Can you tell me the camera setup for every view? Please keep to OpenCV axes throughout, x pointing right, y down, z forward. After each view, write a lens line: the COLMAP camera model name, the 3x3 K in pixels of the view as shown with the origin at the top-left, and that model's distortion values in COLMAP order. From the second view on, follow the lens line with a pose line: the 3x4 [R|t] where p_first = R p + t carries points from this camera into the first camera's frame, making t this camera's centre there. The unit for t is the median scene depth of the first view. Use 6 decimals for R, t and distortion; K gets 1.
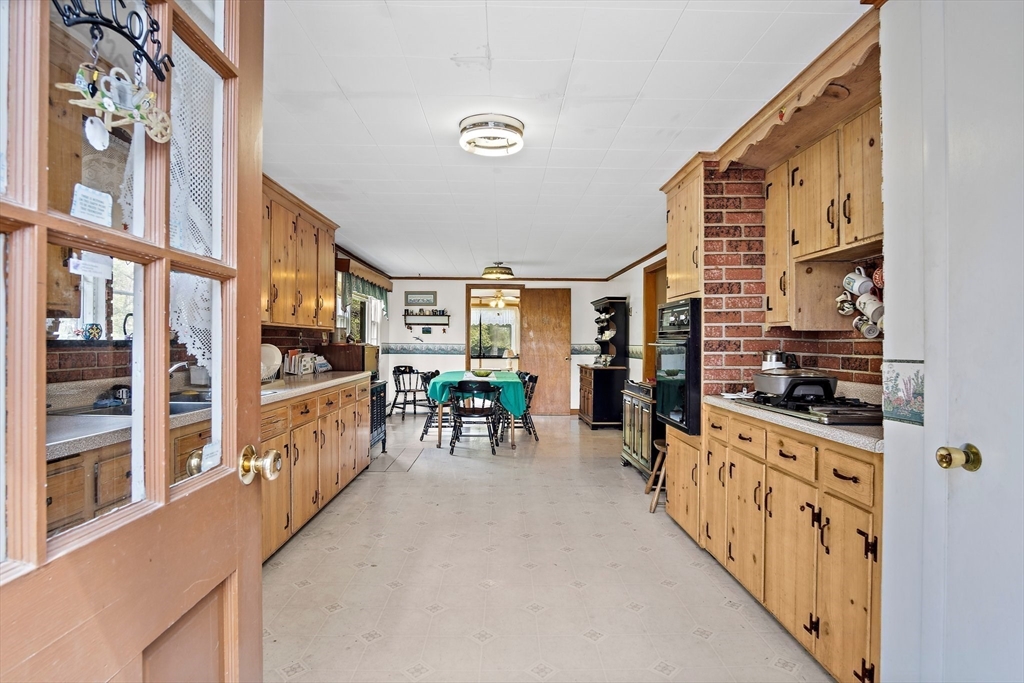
lens RADIAL K [[550.7, 0, 510.9], [0, 550.7, 343.5], [0, 0, 1]] dist [-0.027919, 0.003437]
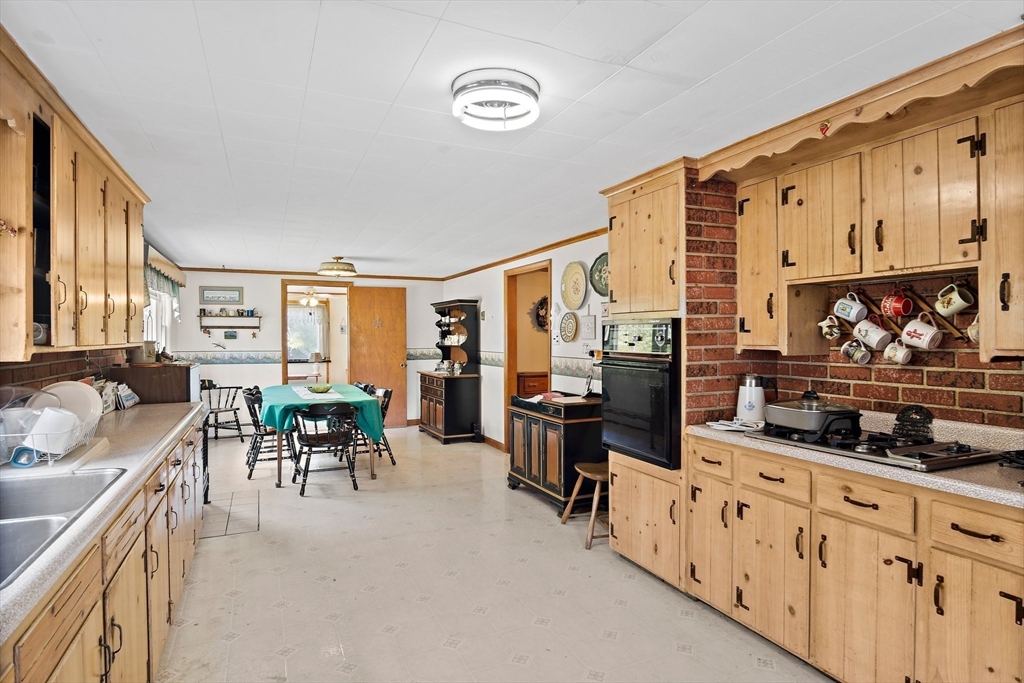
lens RADIAL K [[550.7, 0, 511.0], [0, 550.7, 339.1], [0, 0, 1]] dist [-0.027919, 0.003437]
pose [[0.918419, -0.009882, 0.395485, -0.225585], [0.008233, 0.999949, 0.005866, -0.046559], [-0.395523, -0.002132, 0.918454, 0.230260]]
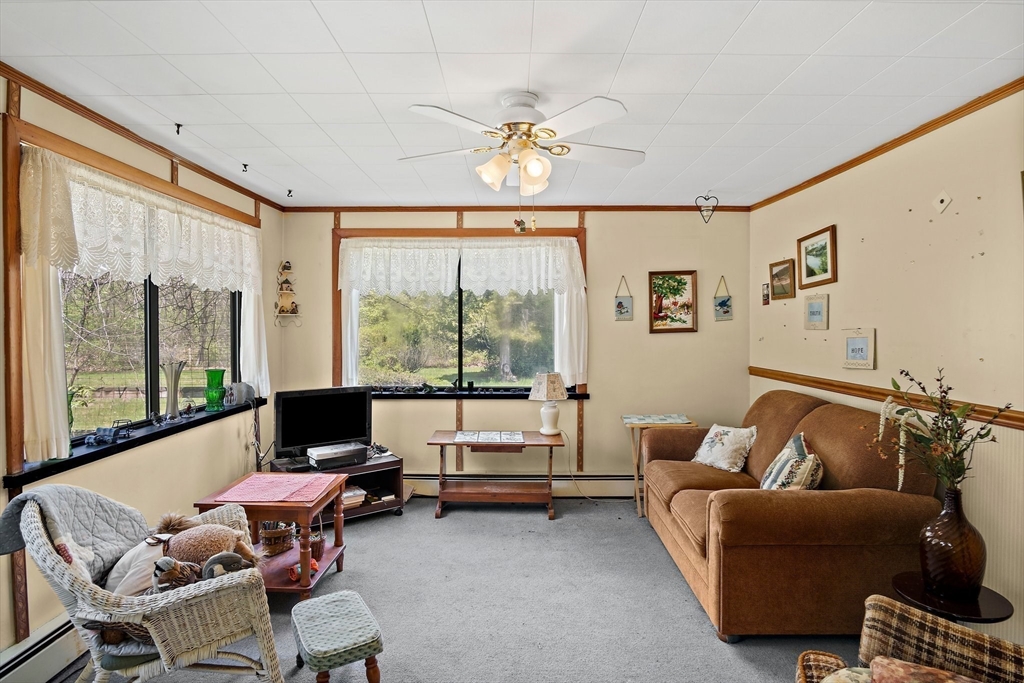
lens RADIAL K [[550.7, 0, 508.4], [0, 550.7, 337.7], [0, 0, 1]] dist [-0.027919, 0.003437]
pose [[0.999673, -0.002435, -0.025452, -0.067328], [0.003038, 0.999715, 0.023663, -0.055361], [0.025387, -0.023733, 0.999396, 2.389596]]
